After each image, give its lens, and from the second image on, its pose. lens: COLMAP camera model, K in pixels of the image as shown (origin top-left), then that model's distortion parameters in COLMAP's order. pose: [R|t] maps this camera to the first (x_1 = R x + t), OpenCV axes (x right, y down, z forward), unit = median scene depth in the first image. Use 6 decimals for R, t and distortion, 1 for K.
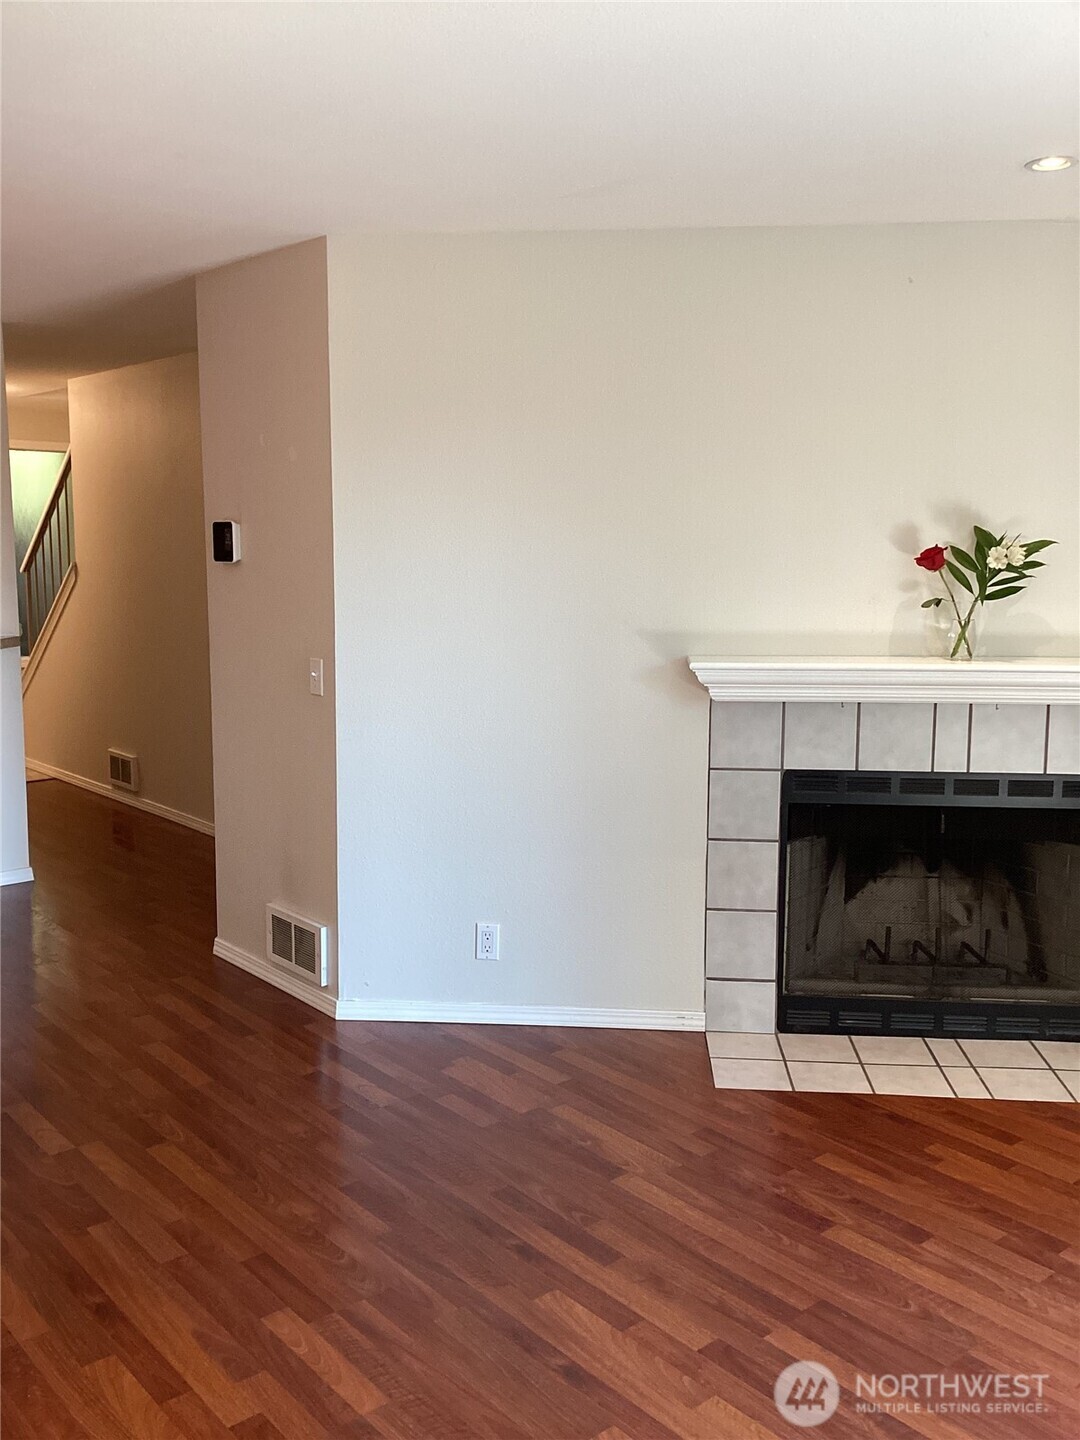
lens RADIAL K [[1312.9, 0, 560.4], [0, 1312.9, 722.5], [0, 0, 1]] dist [0.122476, -0.169474]
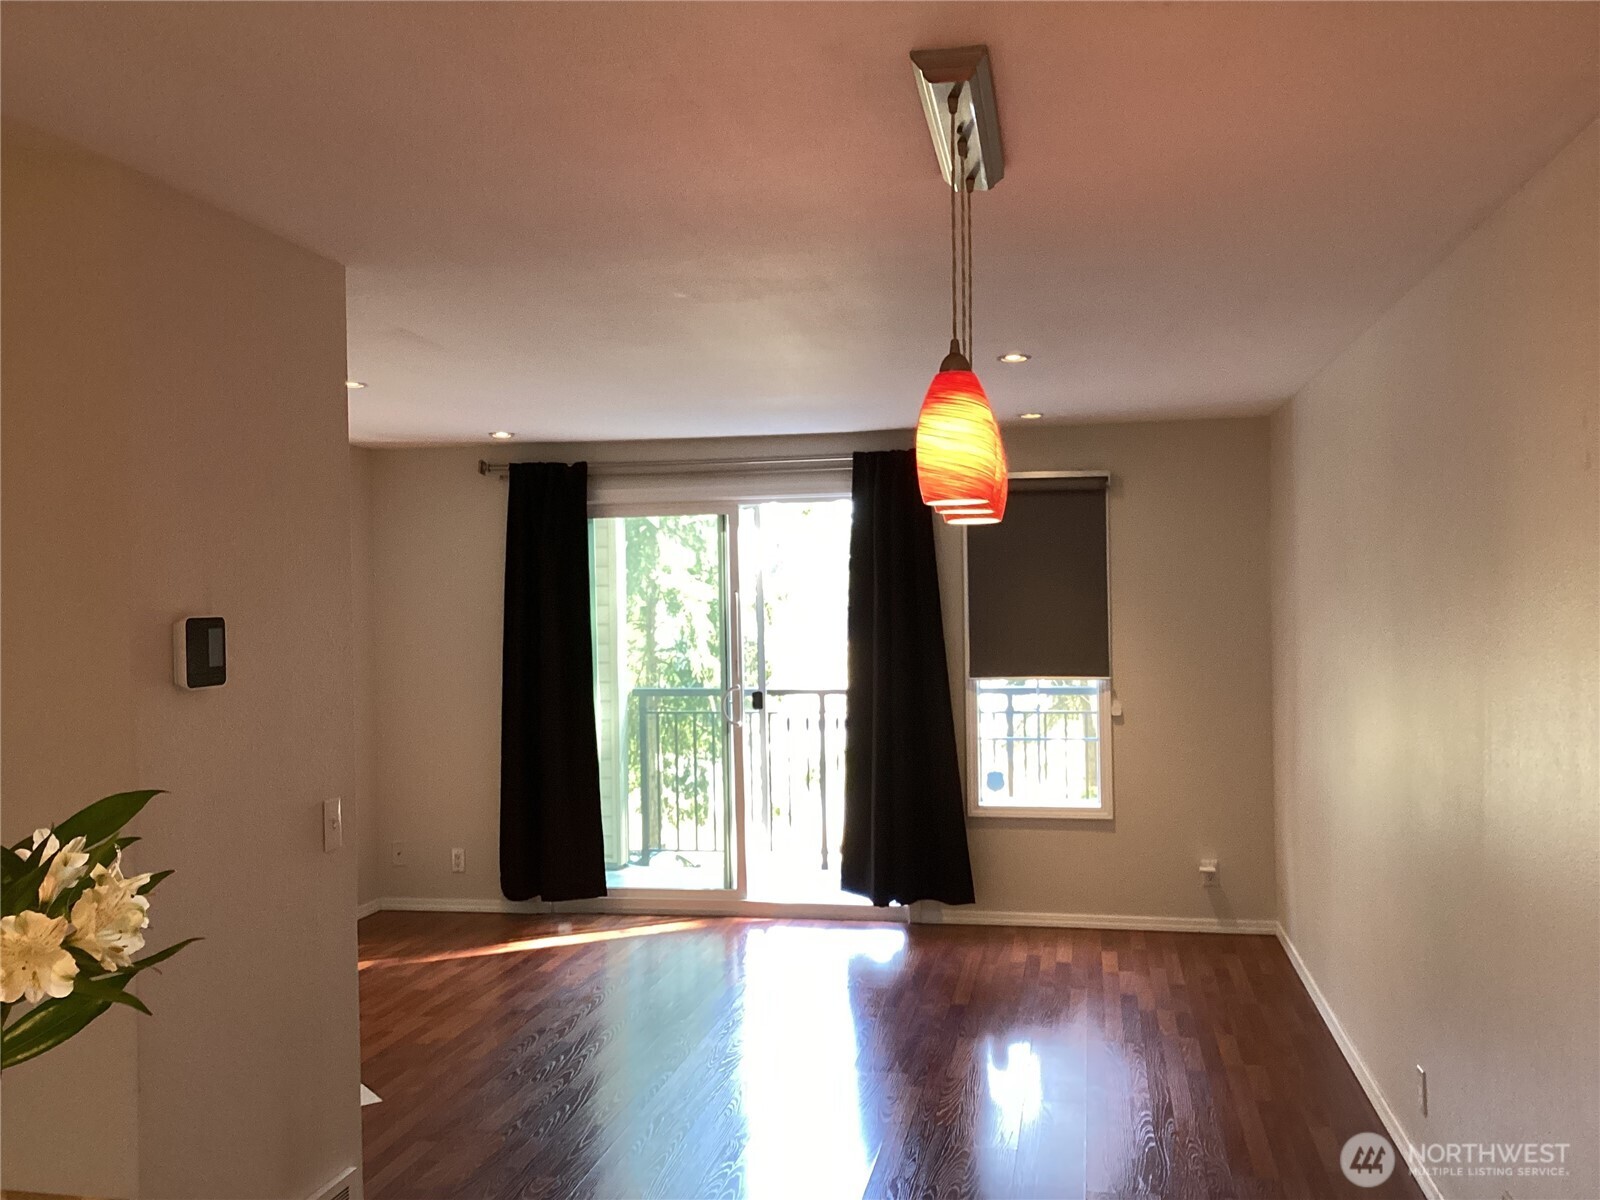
lens RADIAL K [[1458.8, 0, 797.2], [0, 1458.8, 595.0], [0, 0, 1]] dist [0.122476, -0.169474]
pose [[-0.618950, -0.001259, 0.785429, -0.953982], [0.112026, 0.989633, 0.089868, -0.198760], [-0.777400, 0.143613, -0.612393, 1.244547]]
